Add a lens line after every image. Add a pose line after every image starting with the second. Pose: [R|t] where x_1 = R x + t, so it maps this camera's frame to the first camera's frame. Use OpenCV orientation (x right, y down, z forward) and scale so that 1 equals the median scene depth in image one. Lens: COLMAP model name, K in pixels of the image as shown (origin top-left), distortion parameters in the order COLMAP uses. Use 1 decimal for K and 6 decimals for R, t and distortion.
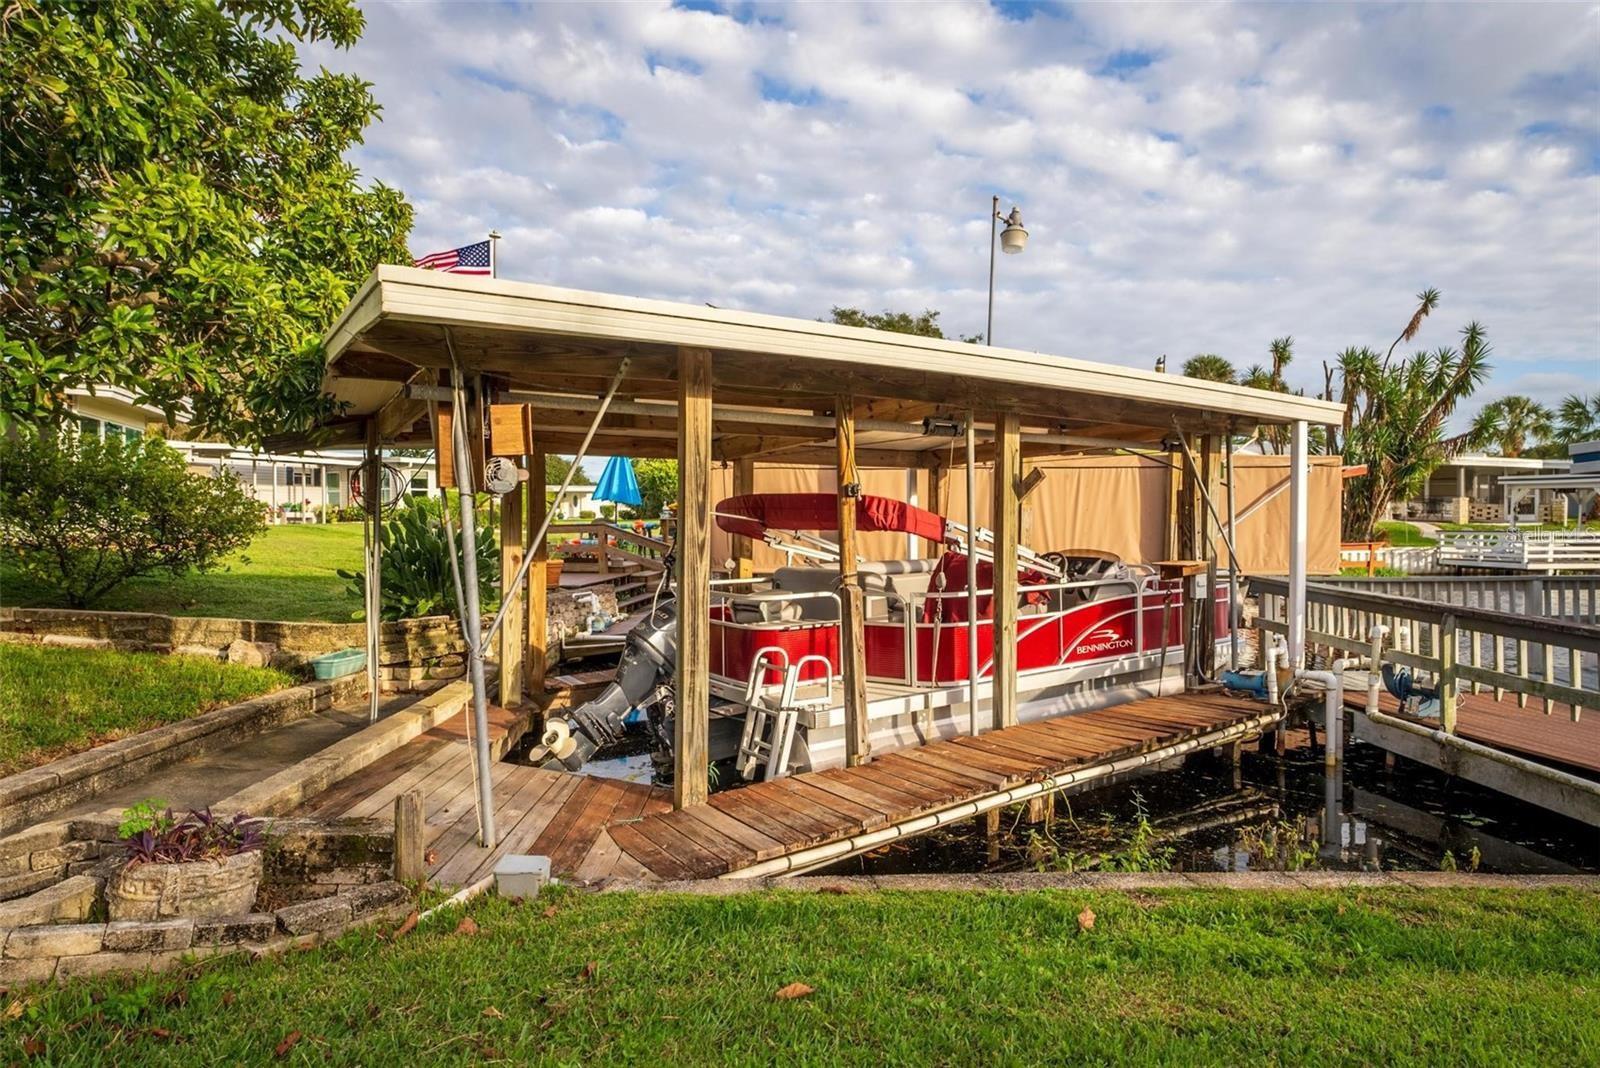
lens RADIAL K [[896.3, 0, 796.9], [0, 896.3, 528.4], [0, 0, 1]] dist [0.002470, 0.000641]
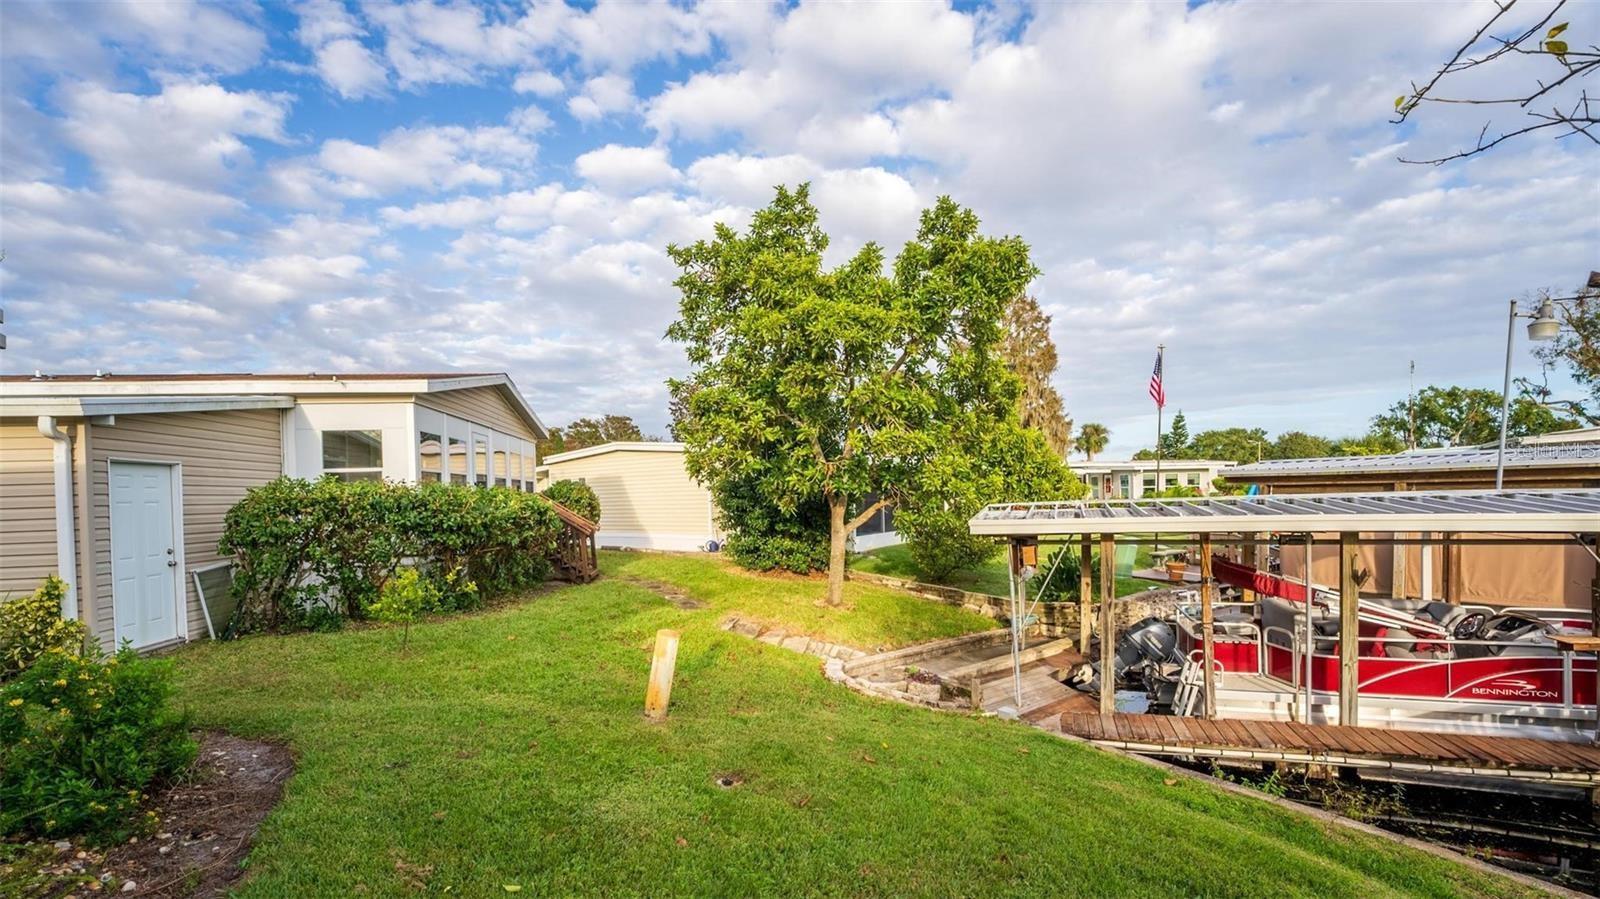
lens RADIAL K [[649.9, 0, 797.5], [0, 649.9, 453.9], [0, 0, 1]] dist [-0.019463, -0.000293]
pose [[0.576642, -0.053223, -0.815261, 0.595086], [0.009391, 0.998242, -0.058526, -0.205095], [0.816943, 0.026092, 0.576128, -0.482727]]
